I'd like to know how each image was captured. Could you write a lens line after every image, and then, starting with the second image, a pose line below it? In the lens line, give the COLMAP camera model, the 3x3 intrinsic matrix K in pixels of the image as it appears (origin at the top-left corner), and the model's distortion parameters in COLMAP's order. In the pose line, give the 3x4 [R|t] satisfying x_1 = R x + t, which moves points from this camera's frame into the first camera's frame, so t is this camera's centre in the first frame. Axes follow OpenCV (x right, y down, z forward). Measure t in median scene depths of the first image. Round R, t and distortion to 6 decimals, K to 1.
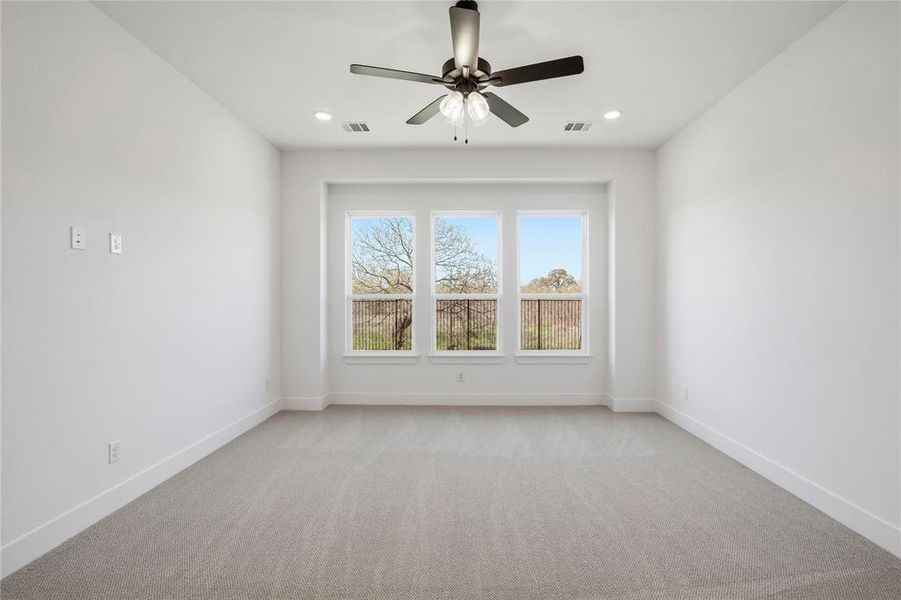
lens RADIAL K [[422.8, 0, 454.3], [0, 422.8, 302.2], [0, 0, 1]] dist [-0.021515, 0.000104]
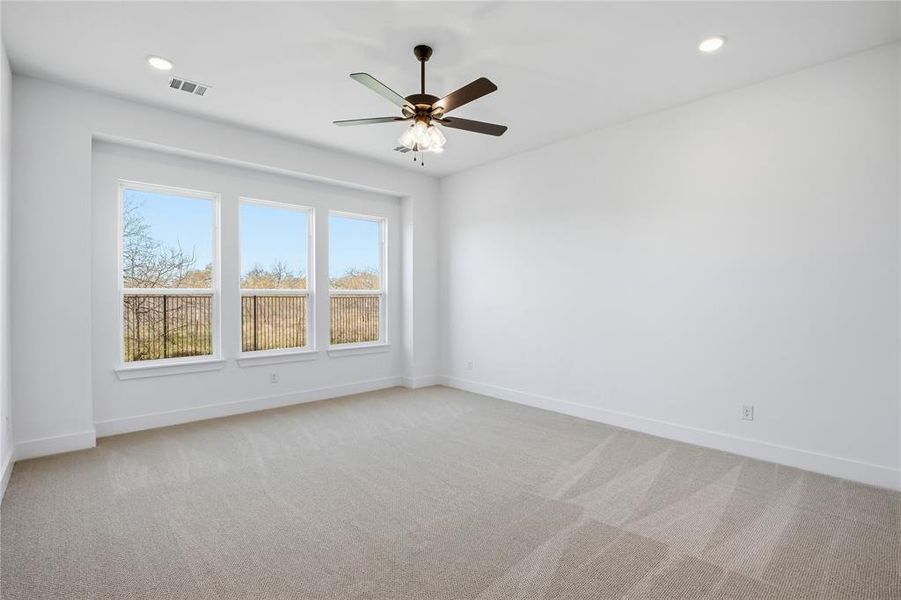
lens RADIAL K [[456.3, 0, 449.0], [0, 456.3, 296.4], [0, 0, 1]] dist [-0.002266, -0.000096]
pose [[0.702089, 0.000430, 0.712089, -0.584553], [0.003495, 0.999986, -0.004050, 0.001591], [-0.712081, 0.005332, 0.702077, 0.010908]]
